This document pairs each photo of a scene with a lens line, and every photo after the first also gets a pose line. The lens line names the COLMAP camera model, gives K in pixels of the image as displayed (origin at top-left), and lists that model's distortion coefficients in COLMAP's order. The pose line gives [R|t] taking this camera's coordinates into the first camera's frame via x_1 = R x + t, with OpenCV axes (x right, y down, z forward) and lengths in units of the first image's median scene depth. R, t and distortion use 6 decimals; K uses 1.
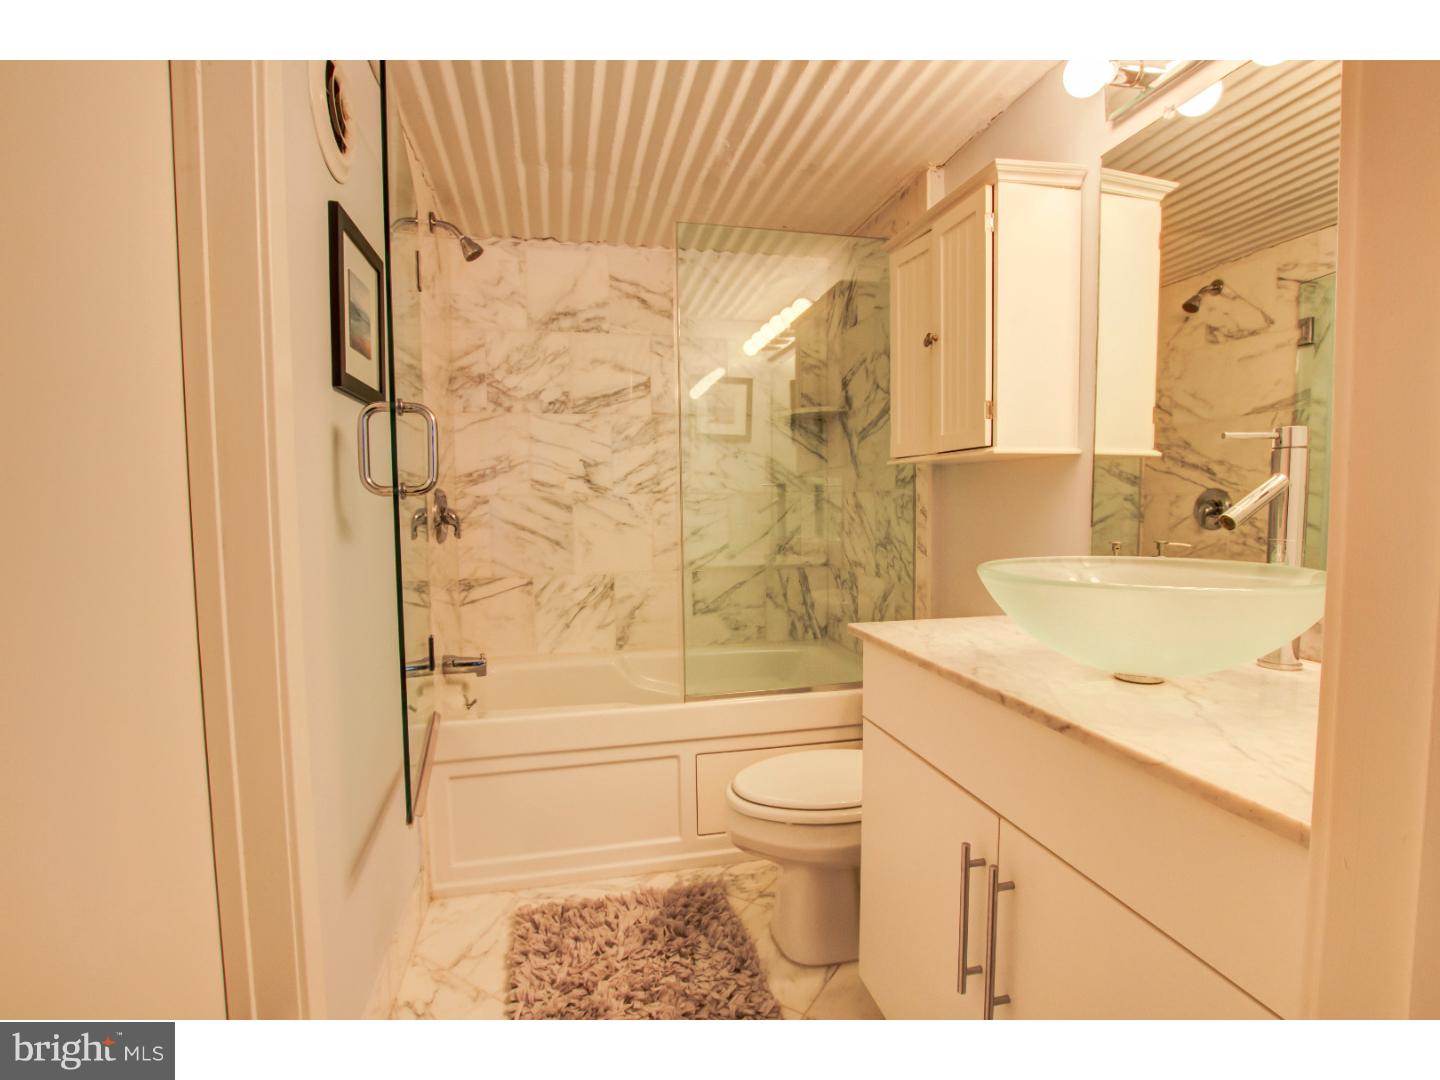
lens RADIAL K [[709.3, 0, 720.2], [0, 709.3, 549.1], [0, 0, 1]] dist [-0.028514, 0.004256]
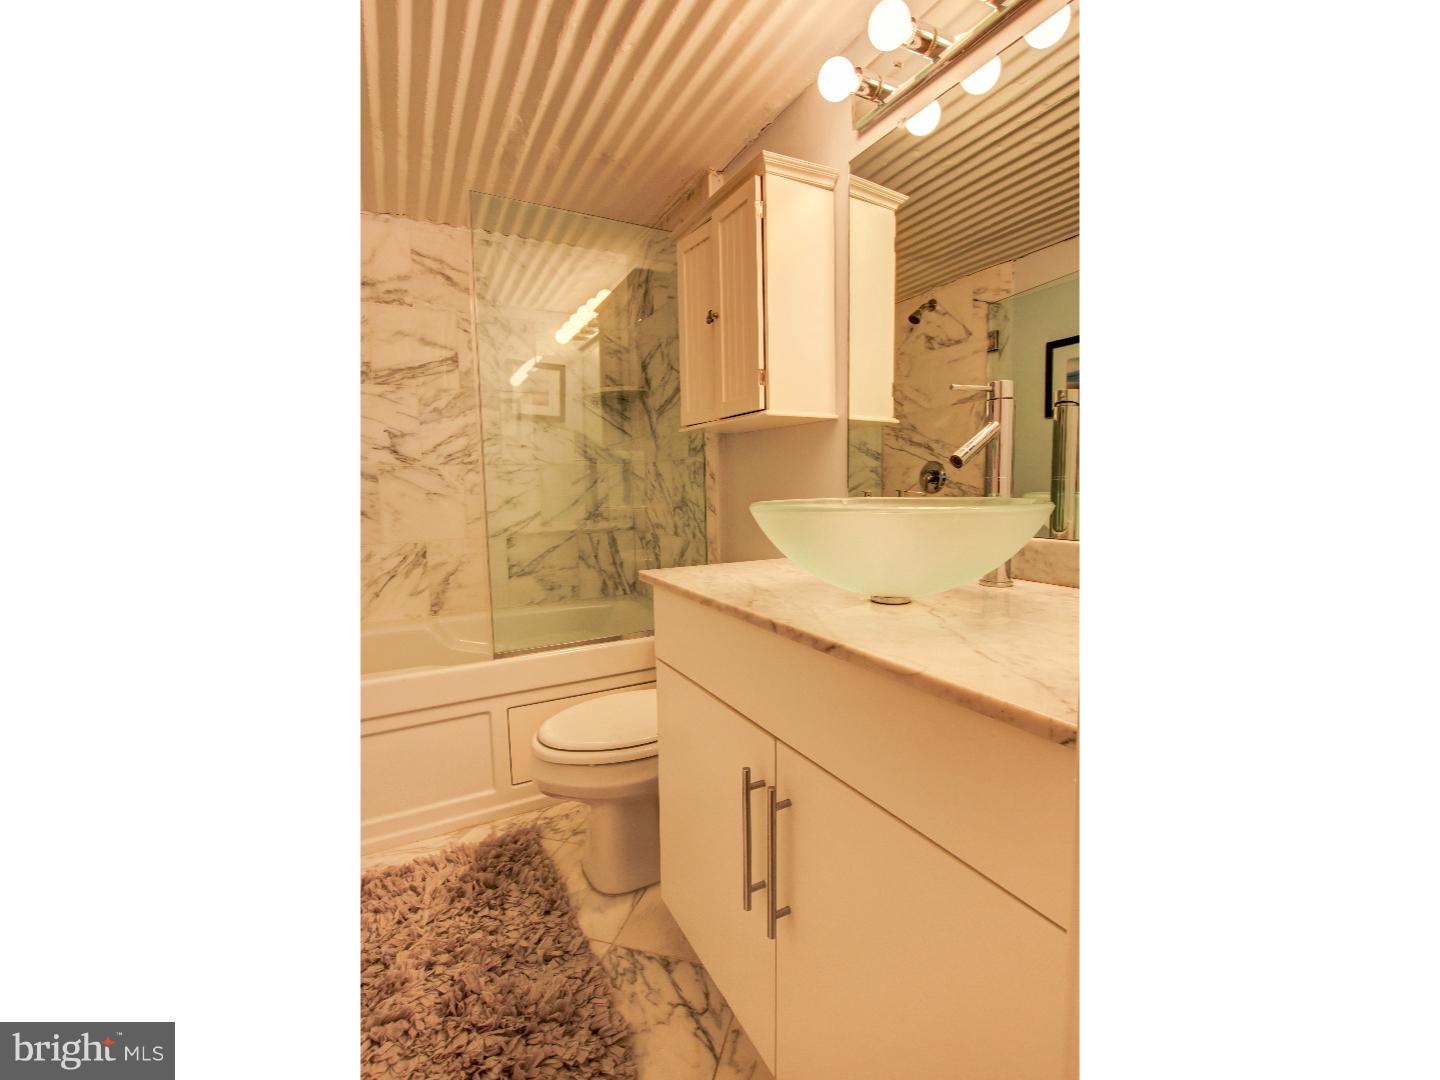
lens RADIAL K [[588.2, 0, 722.0], [0, 588.2, 537.2], [0, 0, 1]] dist [-0.020582, 0.000157]
pose [[0.961707, -0.031693, 0.272240, 0.044341], [0.026812, 0.999406, 0.021632, 0.028152], [-0.272764, -0.013505, 0.961986, 0.088798]]
